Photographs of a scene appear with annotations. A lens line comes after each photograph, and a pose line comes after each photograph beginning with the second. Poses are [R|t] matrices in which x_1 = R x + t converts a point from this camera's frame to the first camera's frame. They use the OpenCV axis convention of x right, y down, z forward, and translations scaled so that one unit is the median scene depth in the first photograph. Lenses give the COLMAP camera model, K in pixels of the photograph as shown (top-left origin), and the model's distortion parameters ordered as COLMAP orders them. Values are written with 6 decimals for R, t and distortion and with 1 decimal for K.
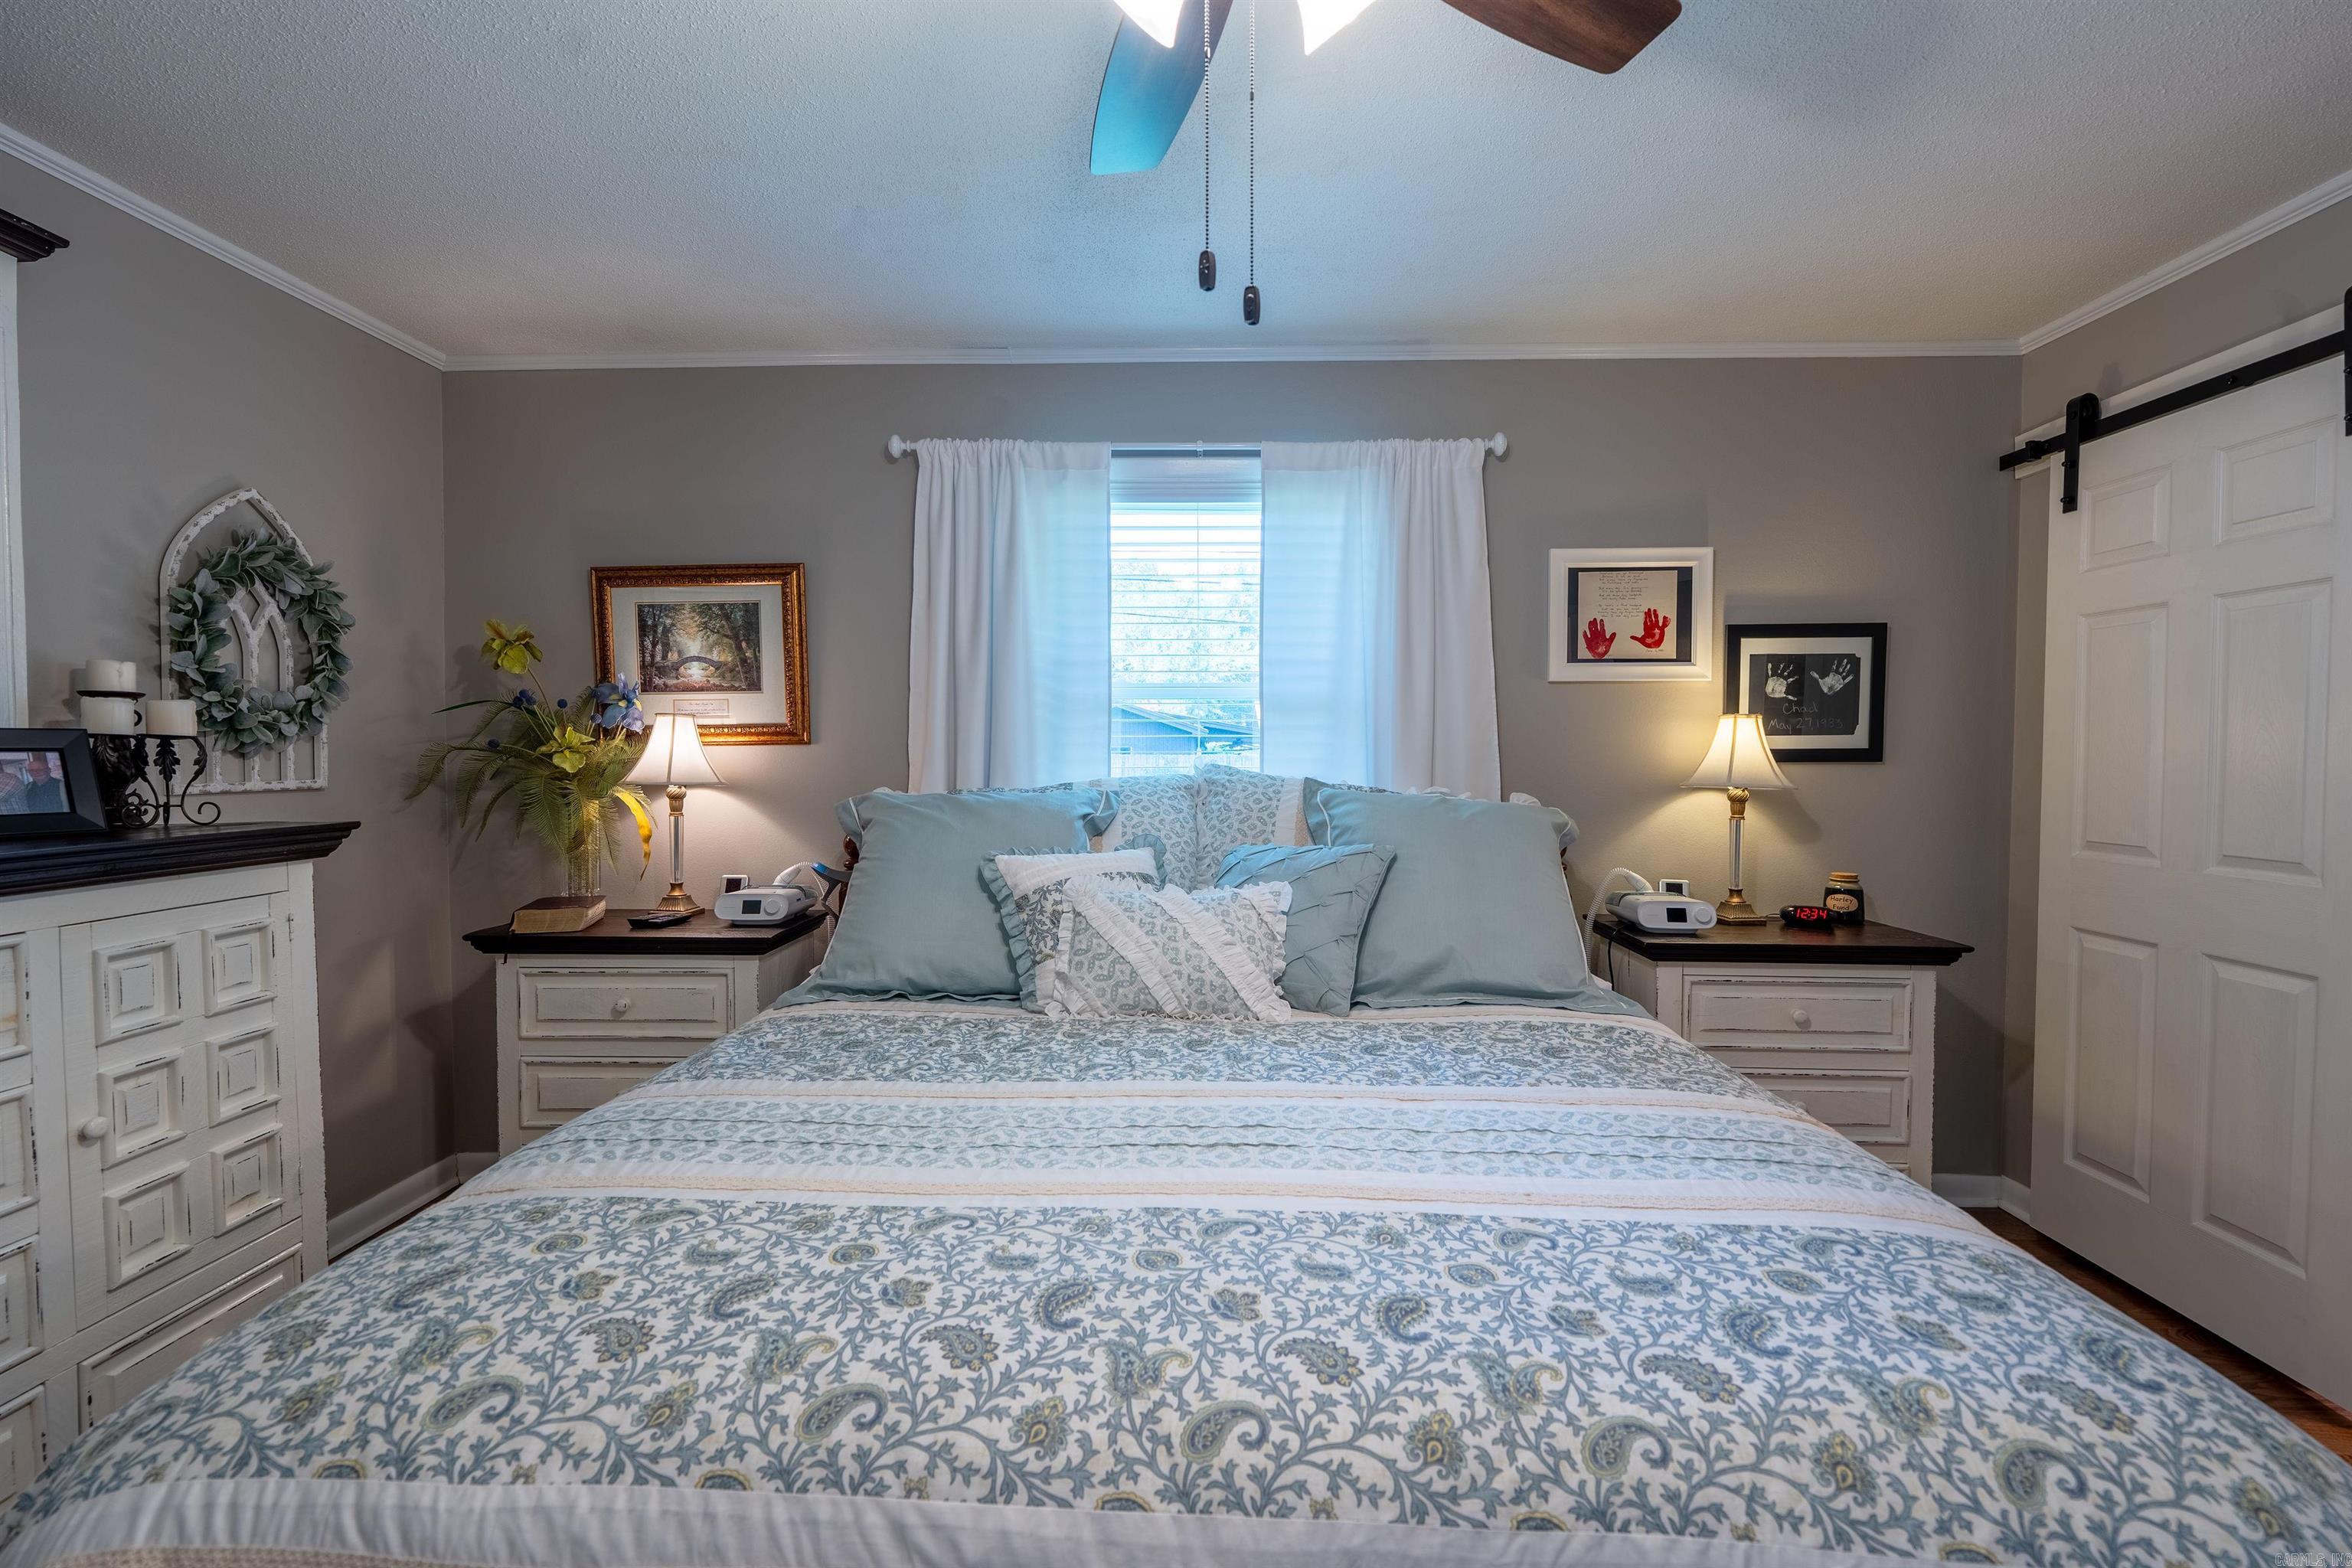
lens RADIAL K [[1055.6, 0, 1173.8], [0, 1055.6, 782.8], [0, 0, 1]] dist [-0.004817, 0.002306]
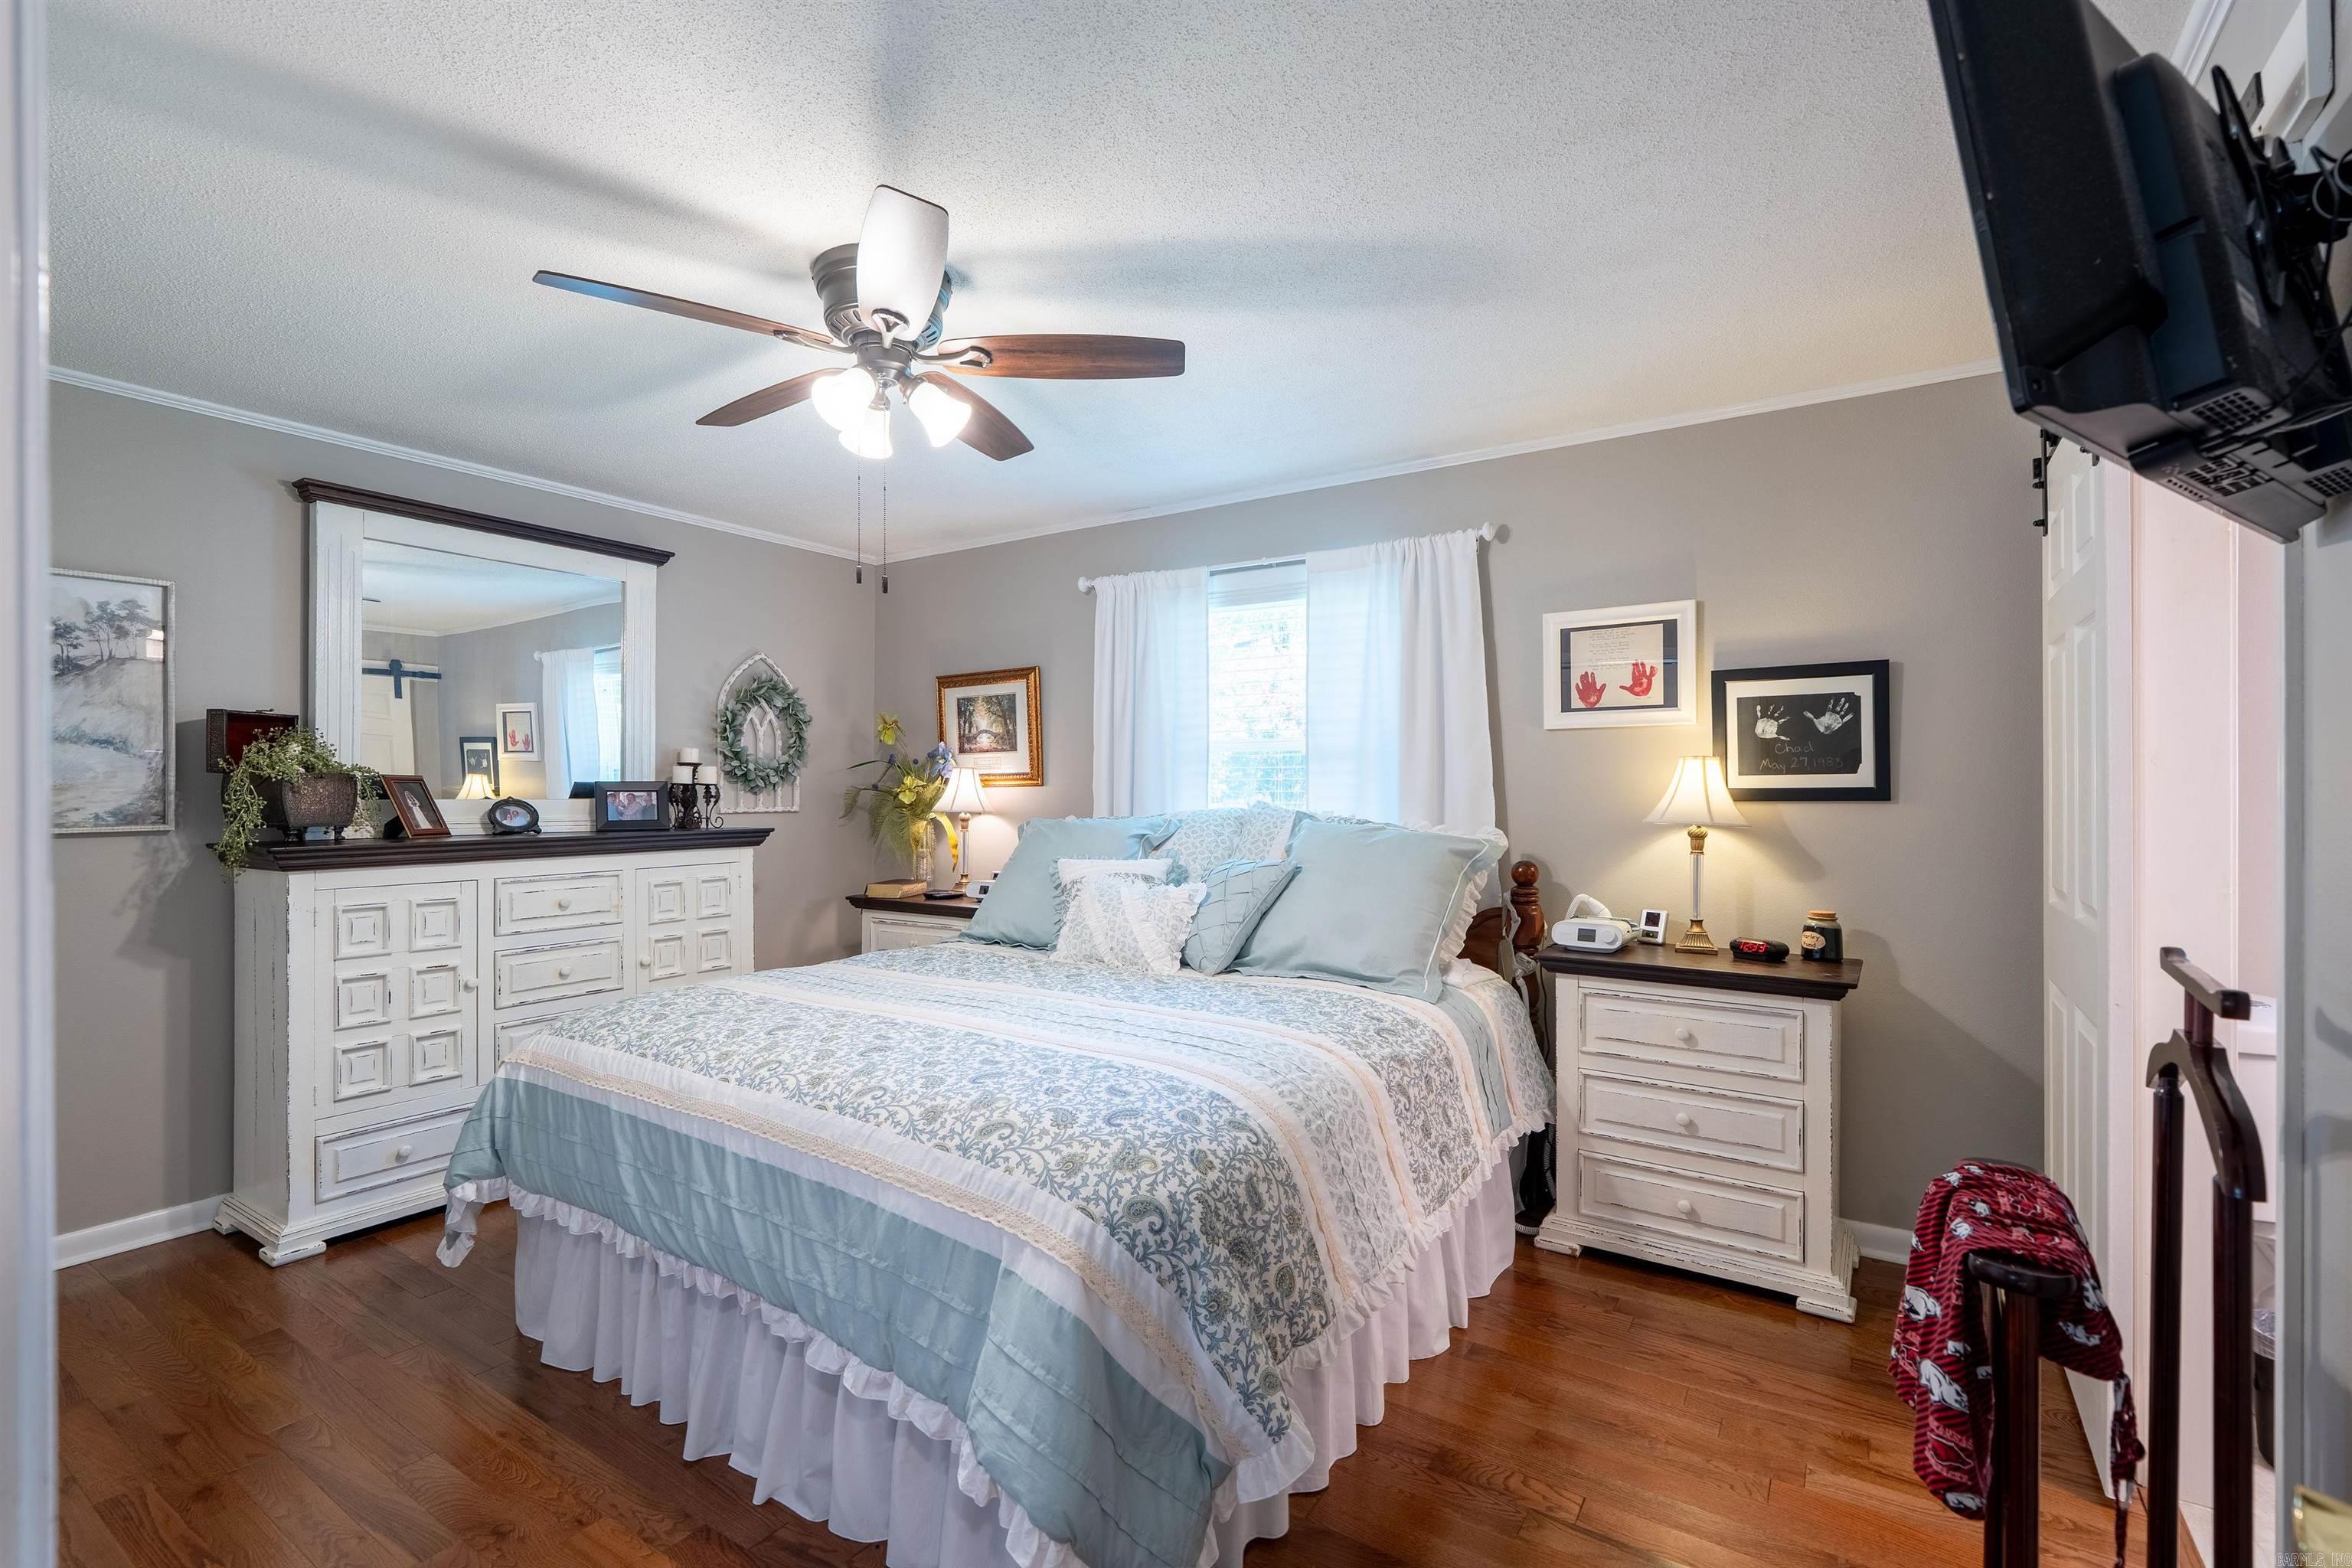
lens RADIAL K [[1055.6, 0, 1172.2], [0, 1055.6, 783.9], [0, 0, 1]] dist [-0.004817, 0.002306]
pose [[0.850518, -0.003919, -0.525931, 0.623427], [-0.014275, 0.999432, -0.030531, 0.003536], [0.525752, 0.033474, 0.849979, -0.182409]]
